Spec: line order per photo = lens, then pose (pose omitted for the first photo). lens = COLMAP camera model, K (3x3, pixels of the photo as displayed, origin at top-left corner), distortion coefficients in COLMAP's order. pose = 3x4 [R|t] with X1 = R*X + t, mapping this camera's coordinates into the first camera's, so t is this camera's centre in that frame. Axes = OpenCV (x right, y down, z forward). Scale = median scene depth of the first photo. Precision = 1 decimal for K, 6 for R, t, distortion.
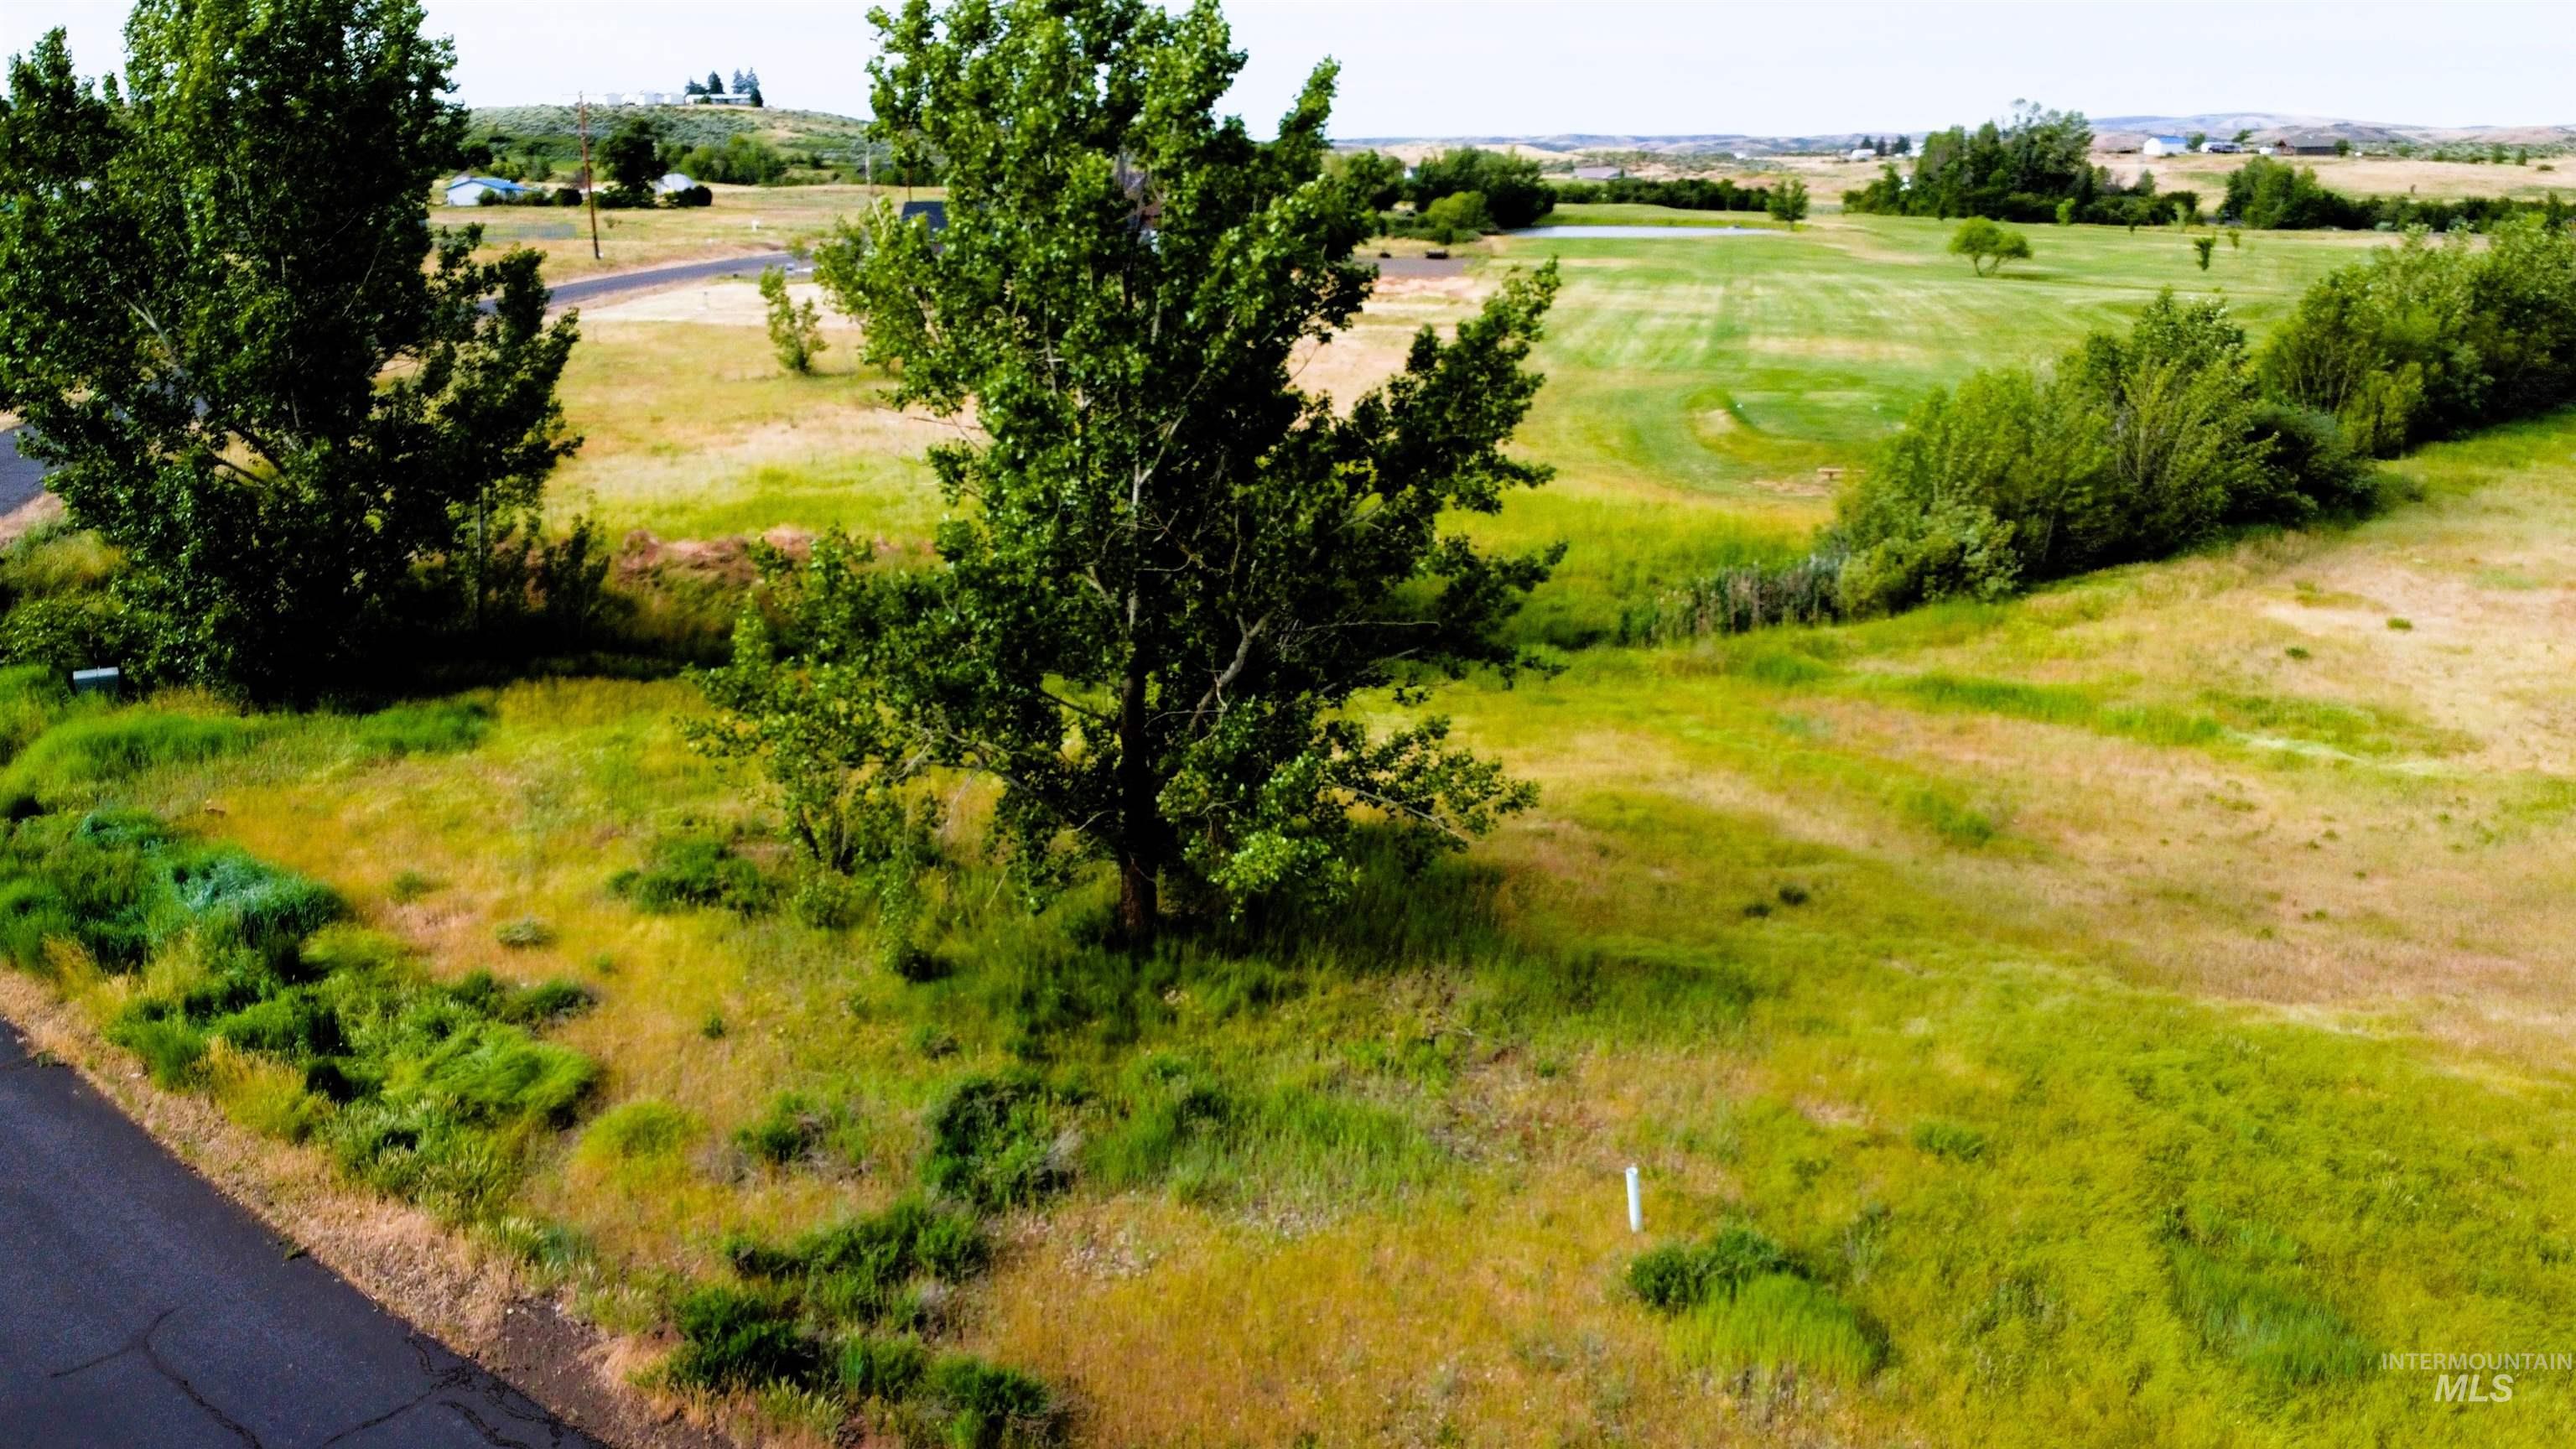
lens RADIAL K [[1935.2, 0, 1286.9], [0, 1935.2, 727.9], [0, 0, 1]] dist [0.004134, -0.007455]
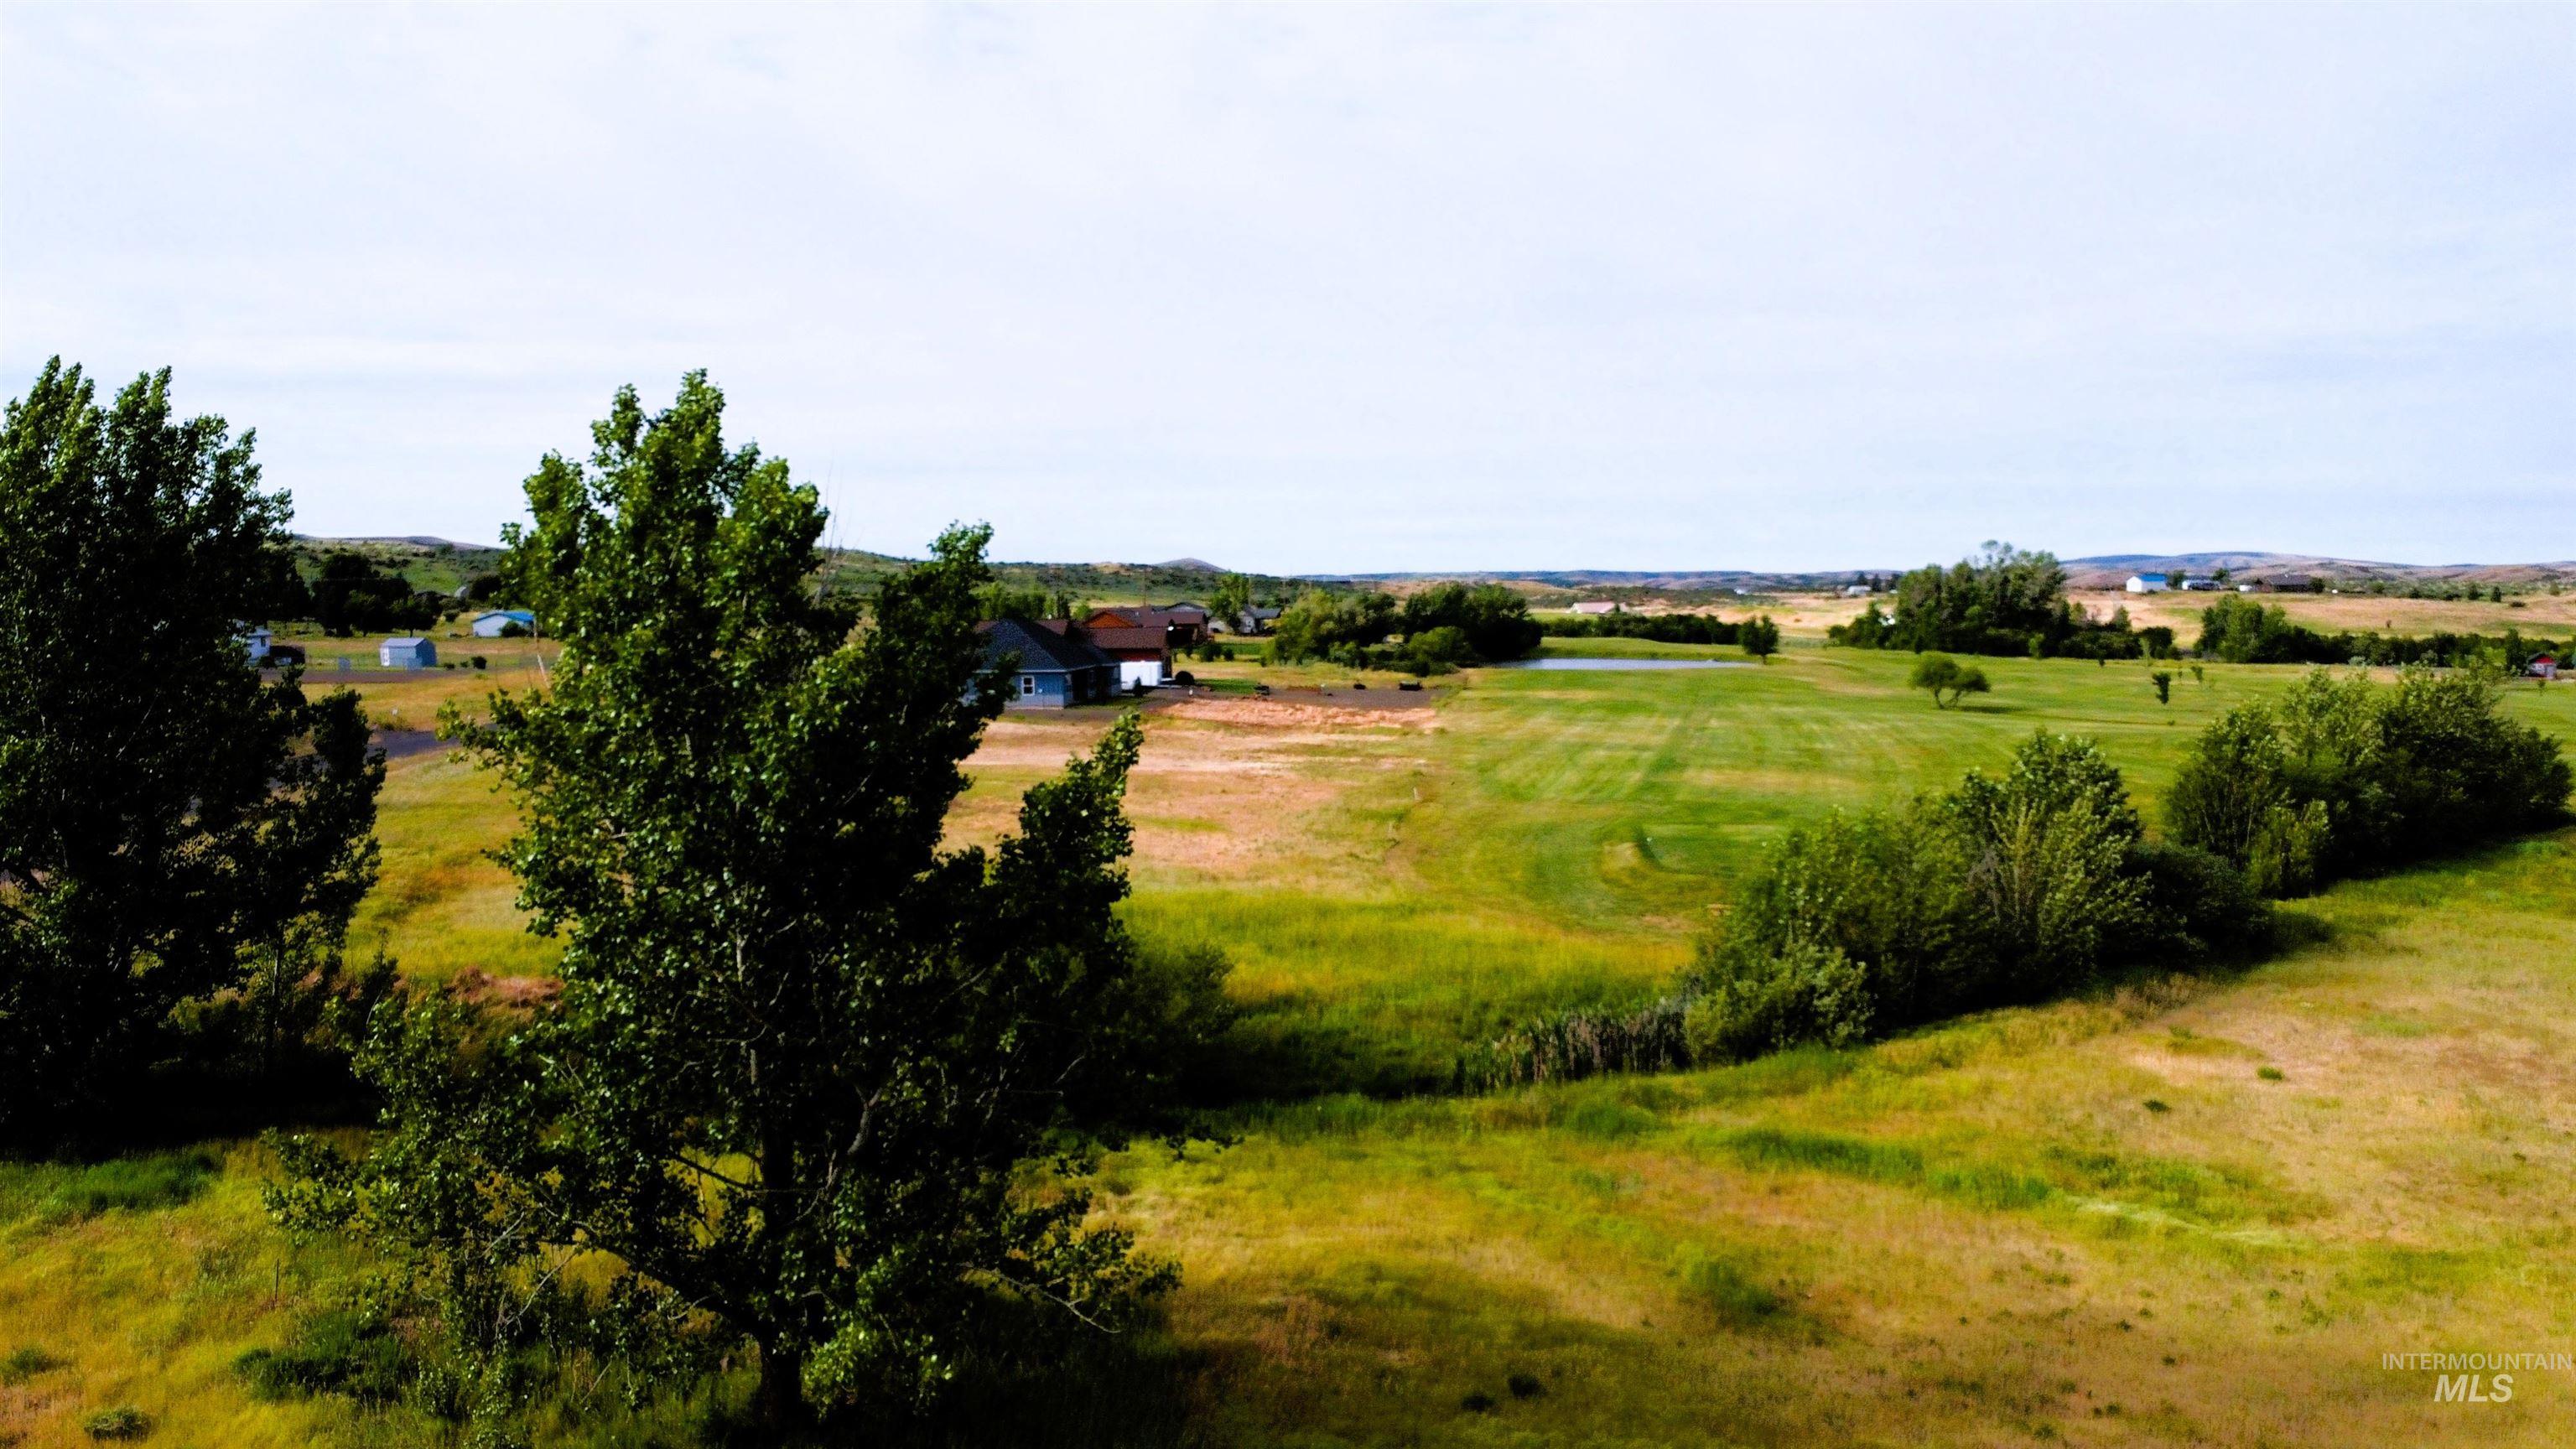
lens RADIAL K [[1935.2, 0, 1285.8], [0, 1935.2, 722.2], [0, 0, 1]] dist [0.004134, -0.007455]
pose [[0.999918, 0.003120, -0.012440, 0.078697], [-0.005749, 0.976081, -0.217330, -0.010053], [0.011464, 0.217384, 0.976019, 0.015094]]
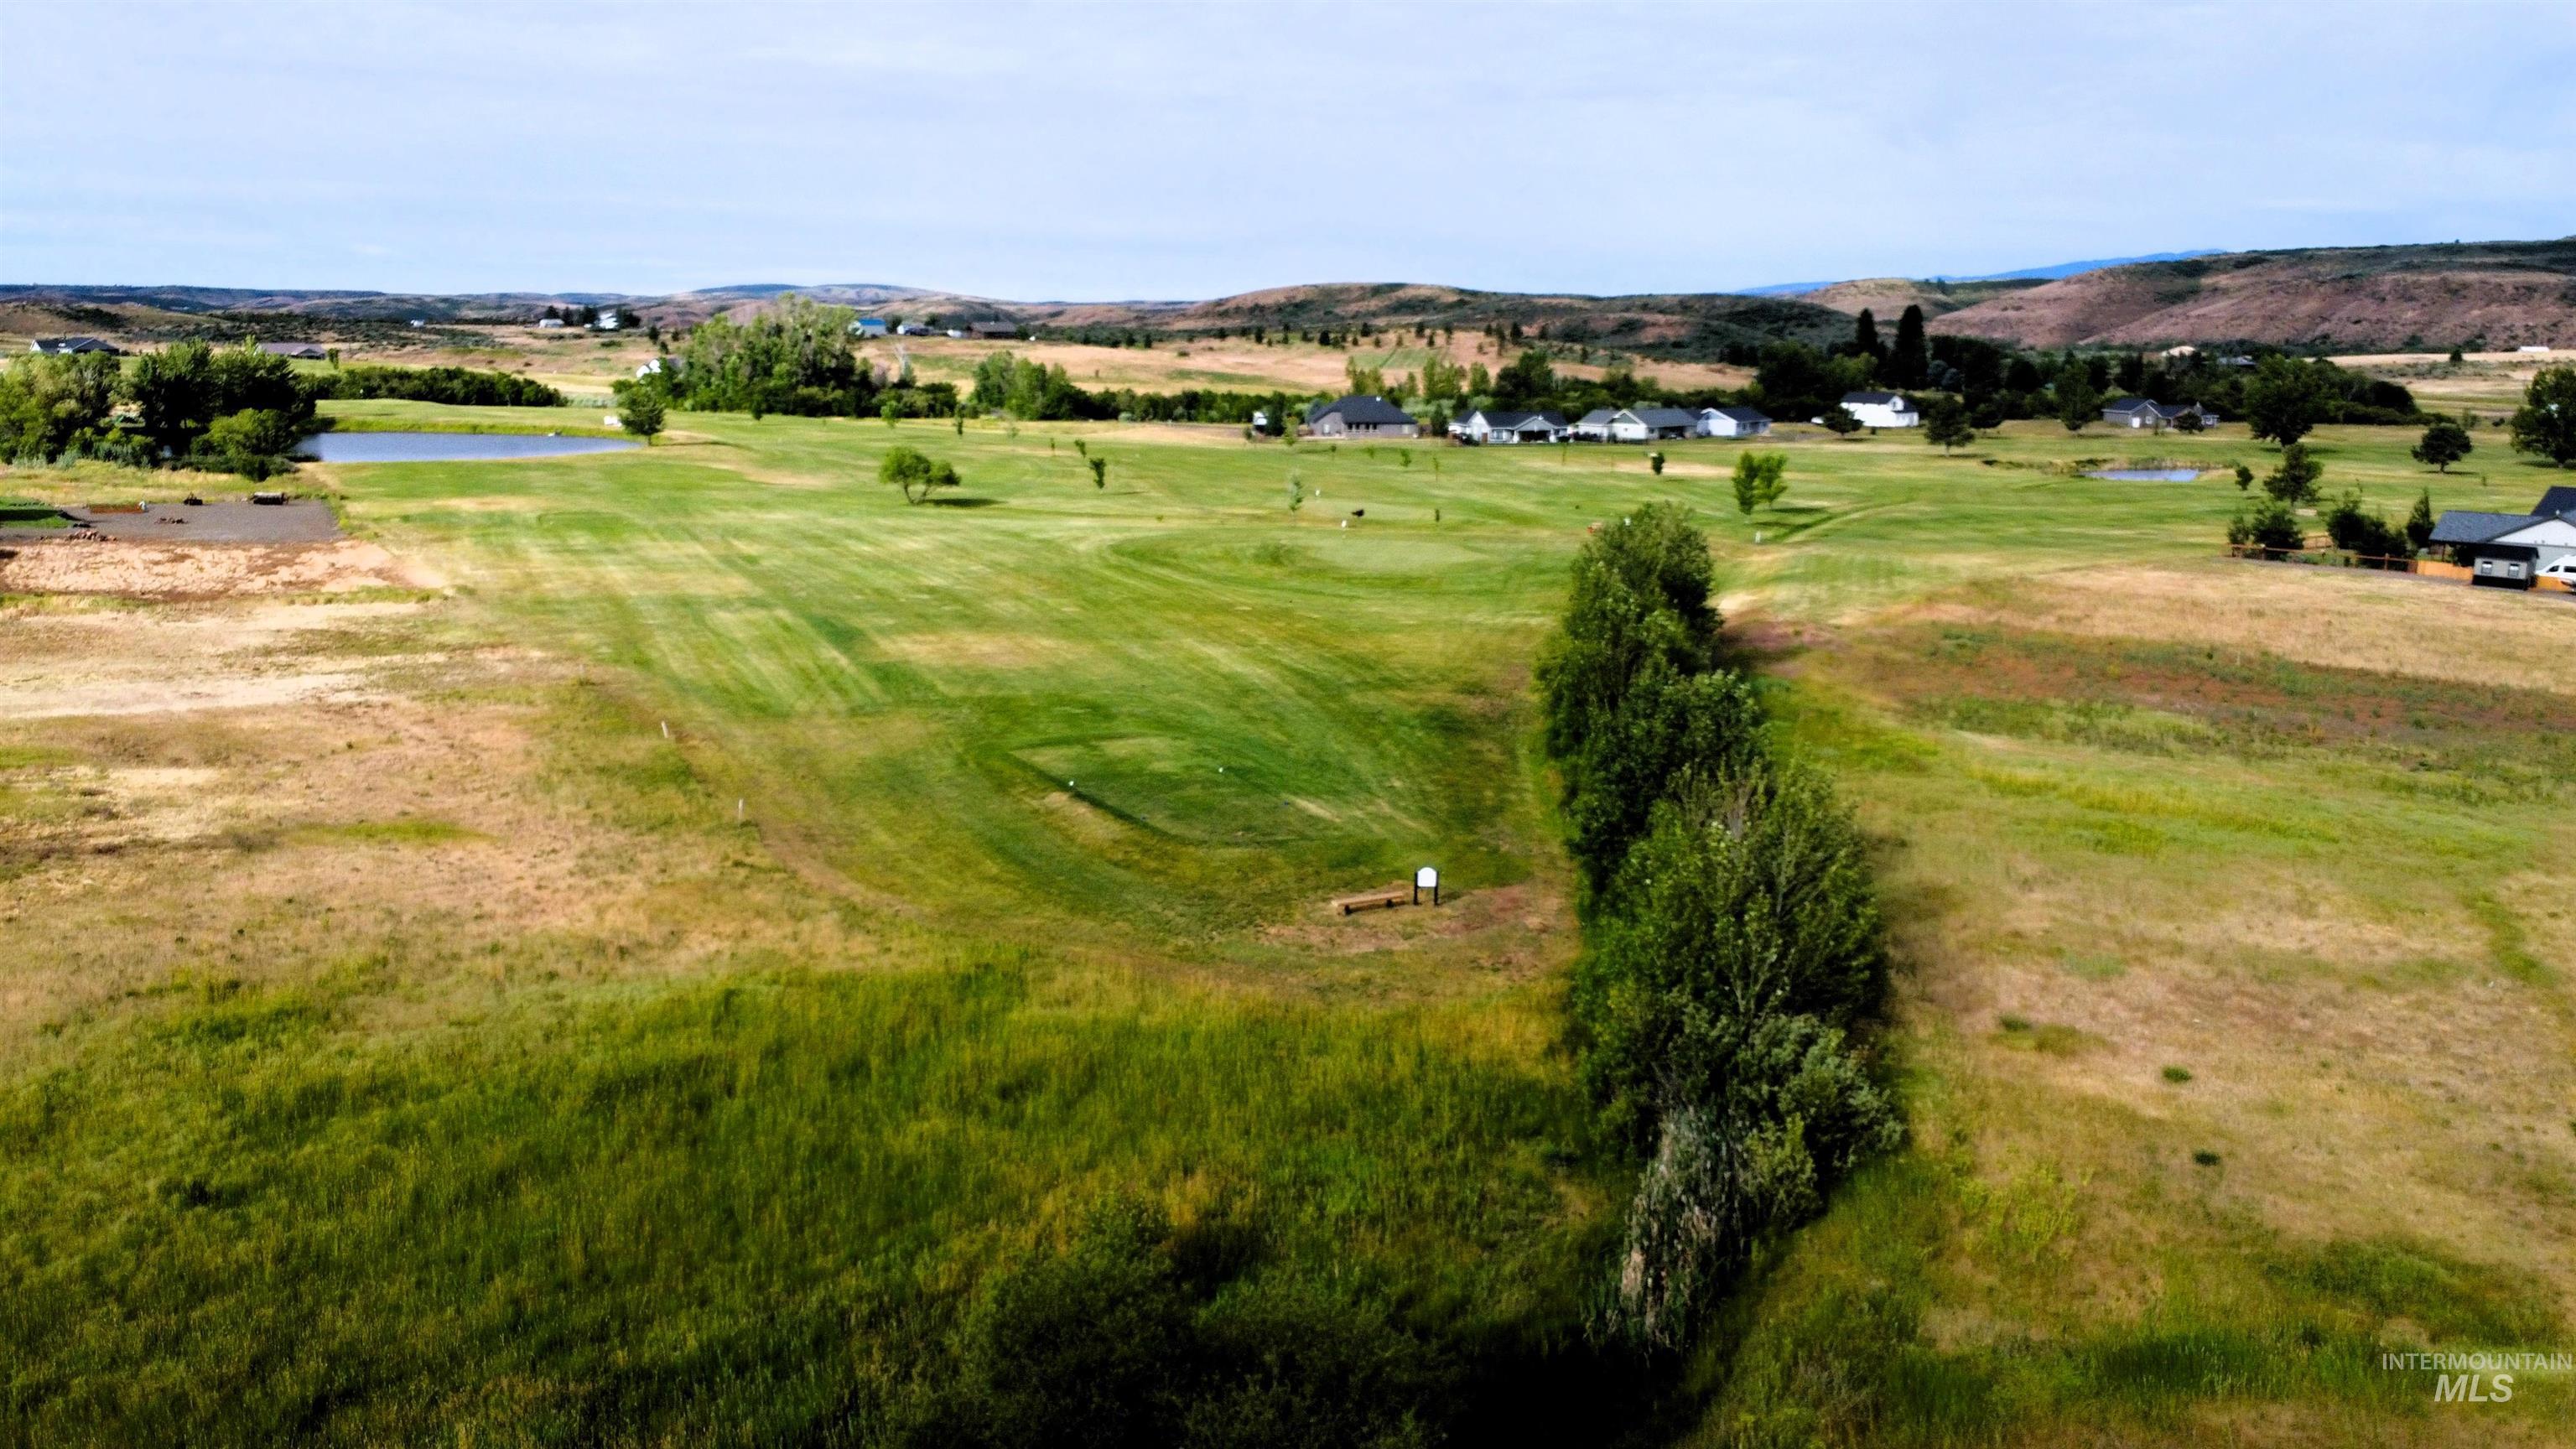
lens RADIAL K [[1935.2, 0, 1271.6], [0, 1935.2, 727.7], [0, 0, 1]] dist [0.004134, -0.007455]
pose [[0.801086, -0.107140, 0.588882, -0.229006], [0.153446, 0.987730, -0.029034, -0.202302], [-0.578546, 0.113621, 0.807697, 0.389424]]
